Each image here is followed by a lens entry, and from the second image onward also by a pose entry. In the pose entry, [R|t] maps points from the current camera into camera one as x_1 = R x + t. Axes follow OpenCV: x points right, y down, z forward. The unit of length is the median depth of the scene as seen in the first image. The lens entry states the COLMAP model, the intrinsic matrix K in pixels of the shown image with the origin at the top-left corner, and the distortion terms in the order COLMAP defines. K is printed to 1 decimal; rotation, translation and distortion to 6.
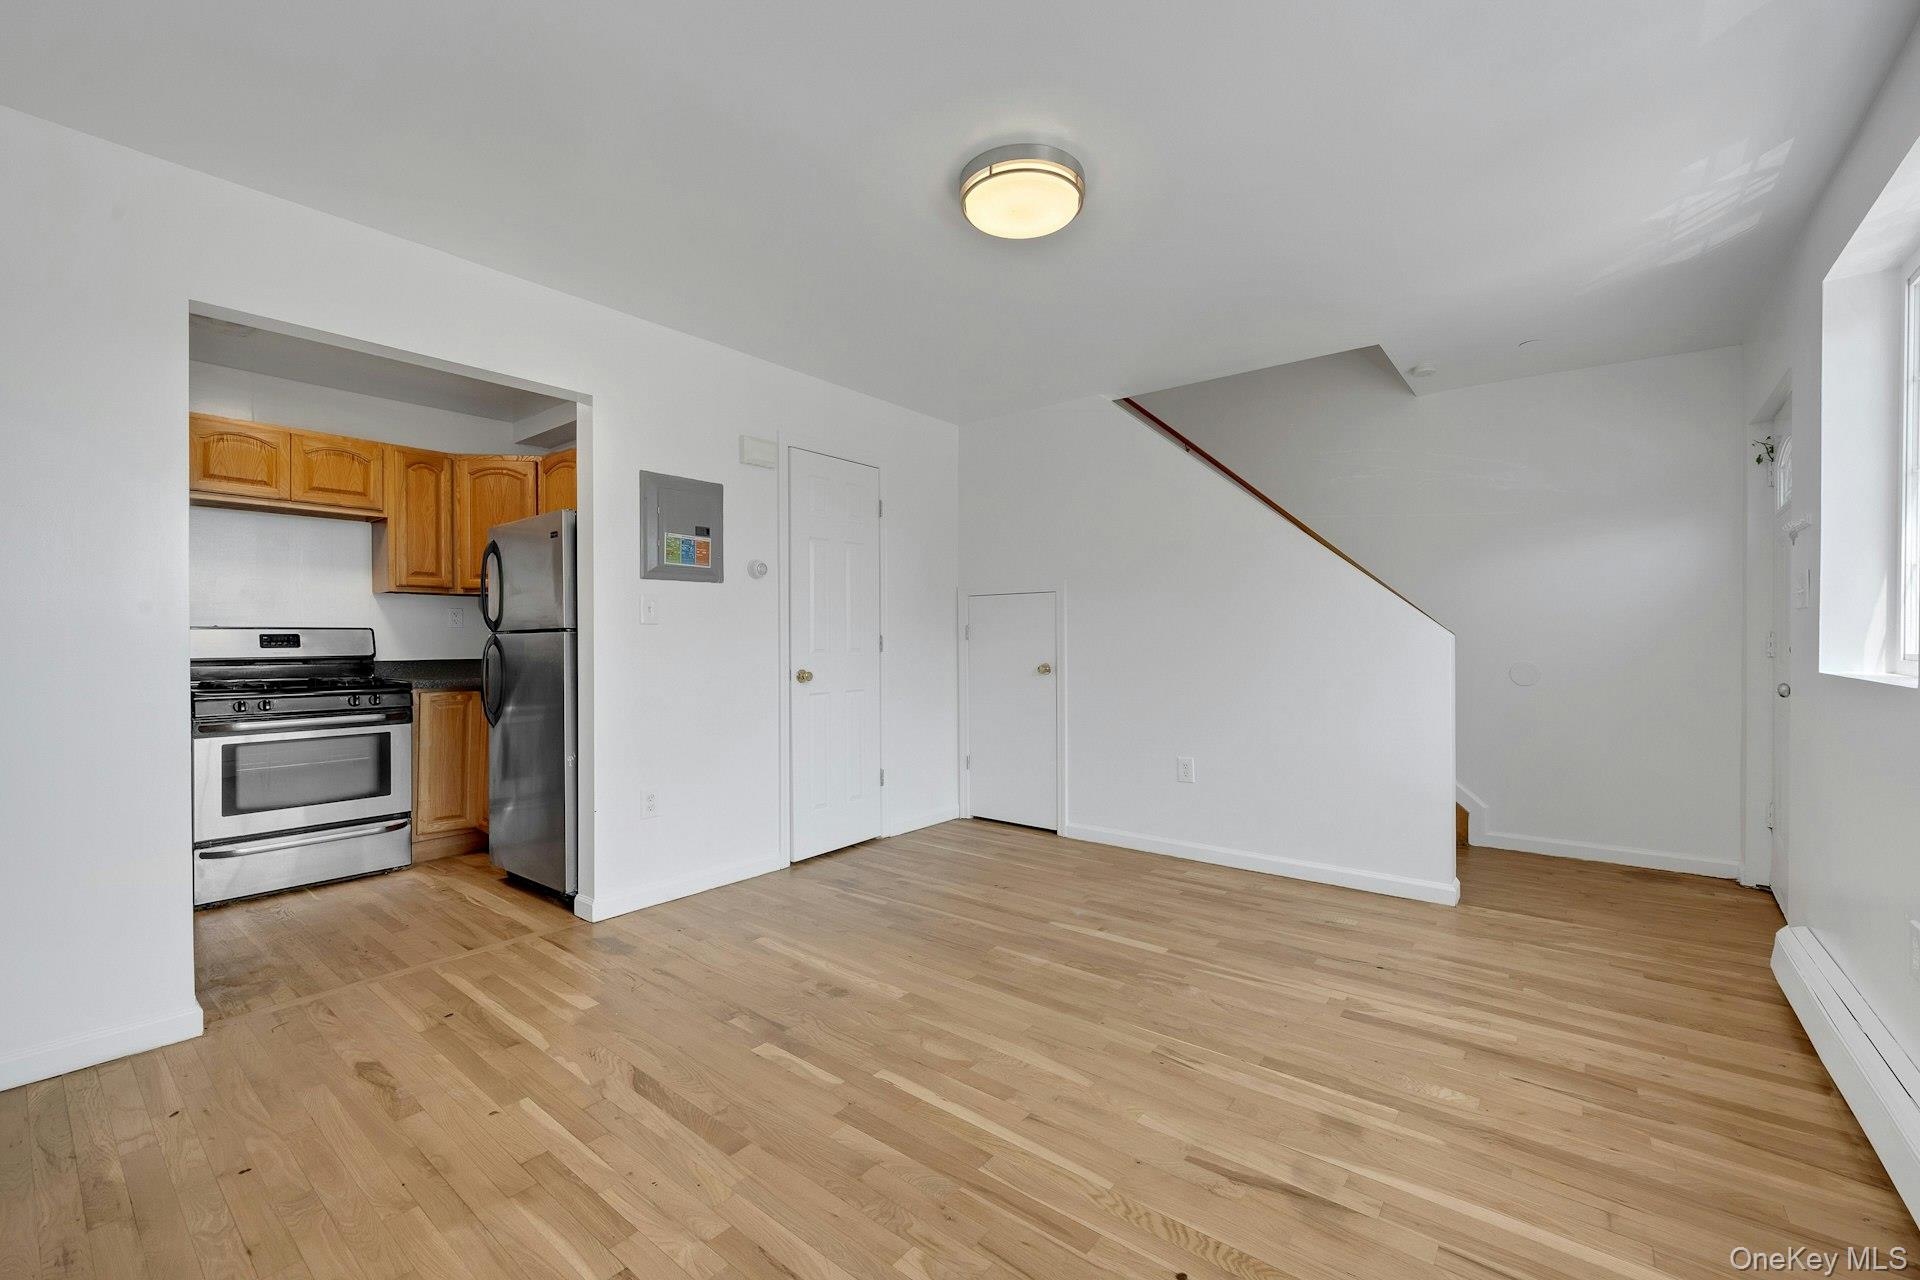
lens RADIAL K [[752.3, 0, 958.9], [0, 752.3, 634.2], [0, 0, 1]] dist [0.001106, 0.000096]
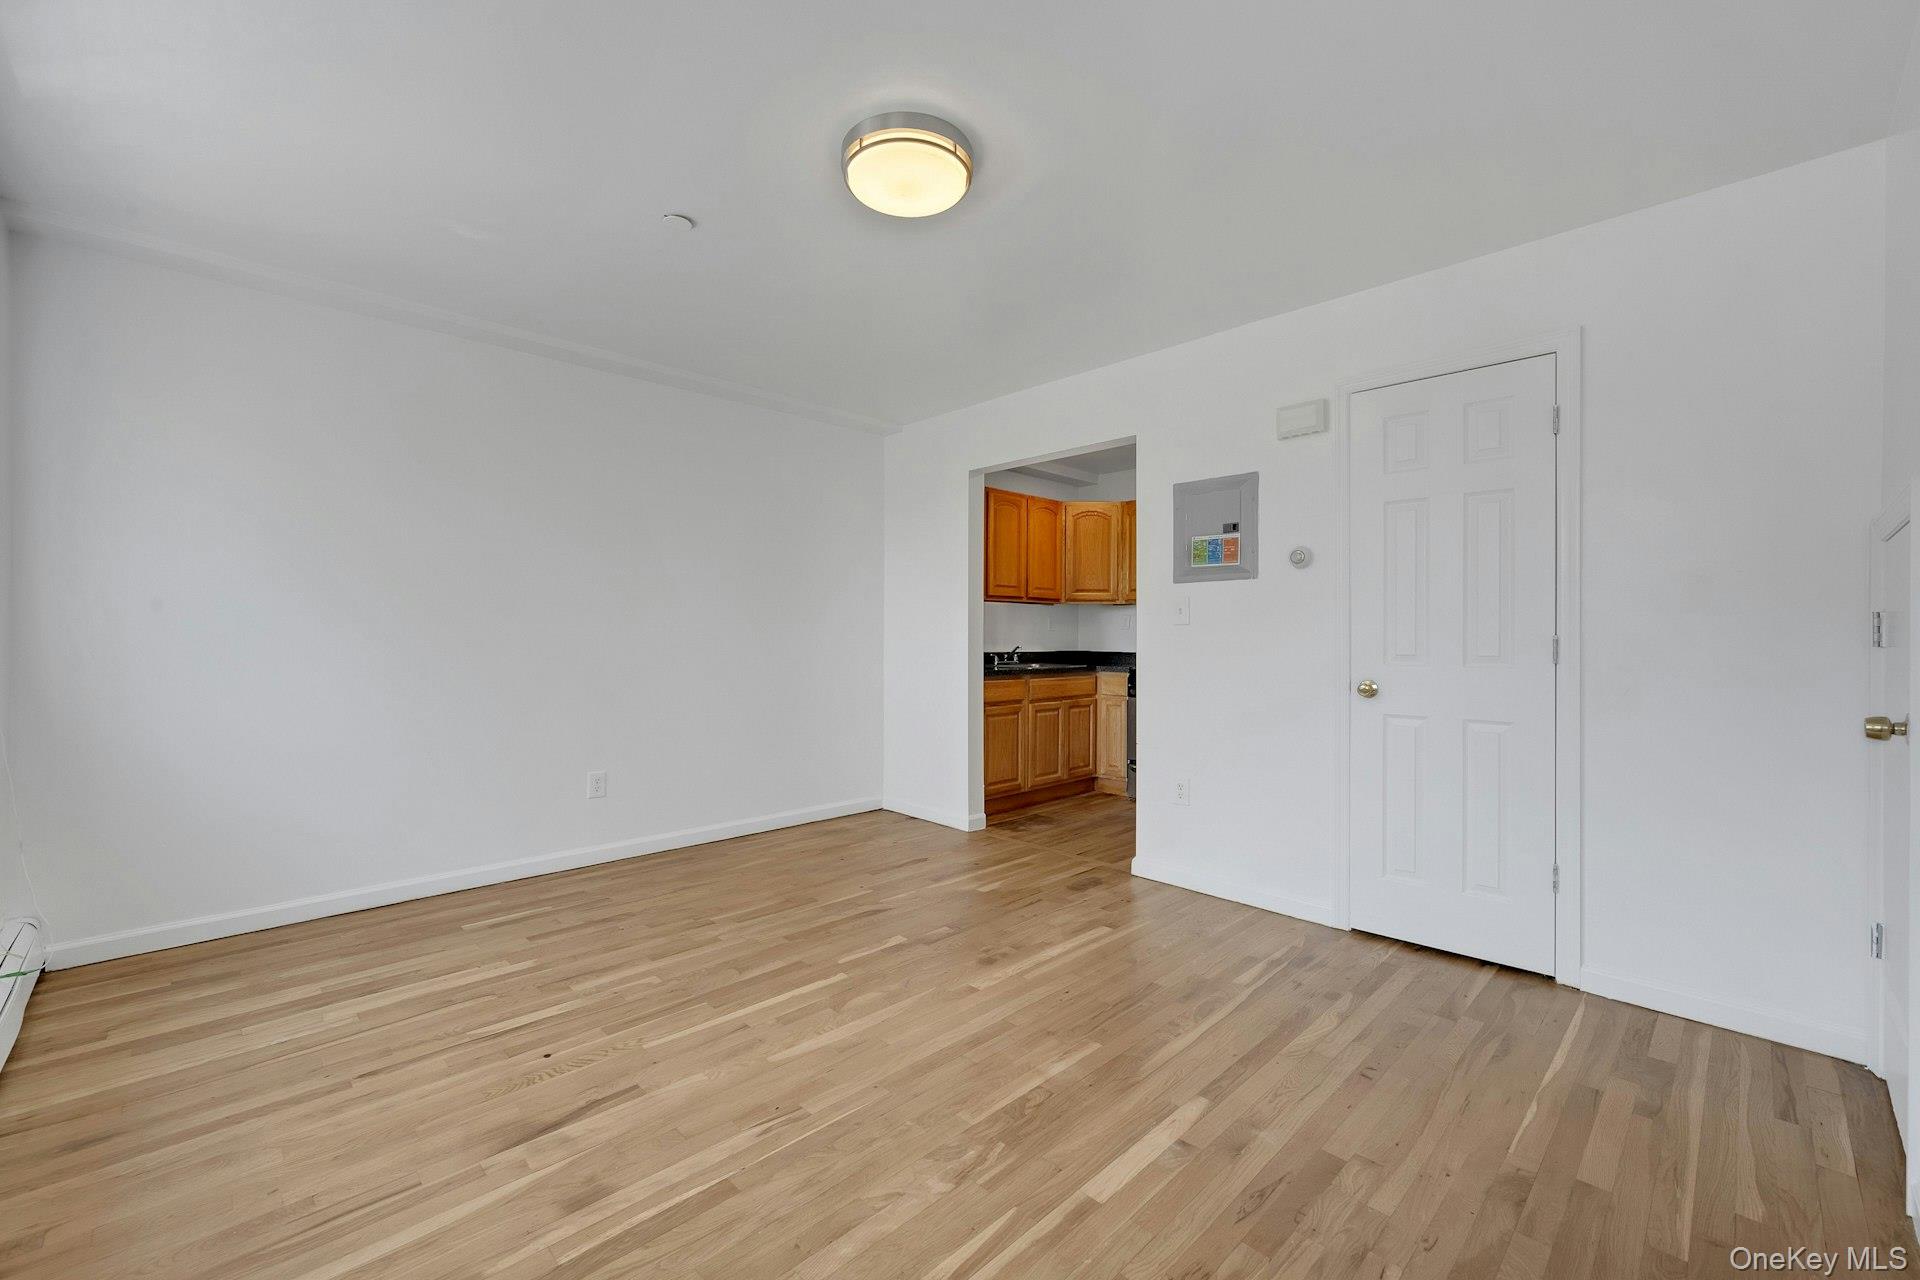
lens RADIAL K [[758.3, 0, 962.2], [0, 758.3, 635.4], [0, 0, 1]] dist [-0.000465, -0.000230]
pose [[-0.086130, -0.000297, -0.996284, 0.896299], [-0.000869, 1.000000, -0.000223, 0.002698], [0.996284, 0.000846, -0.086130, 1.007685]]
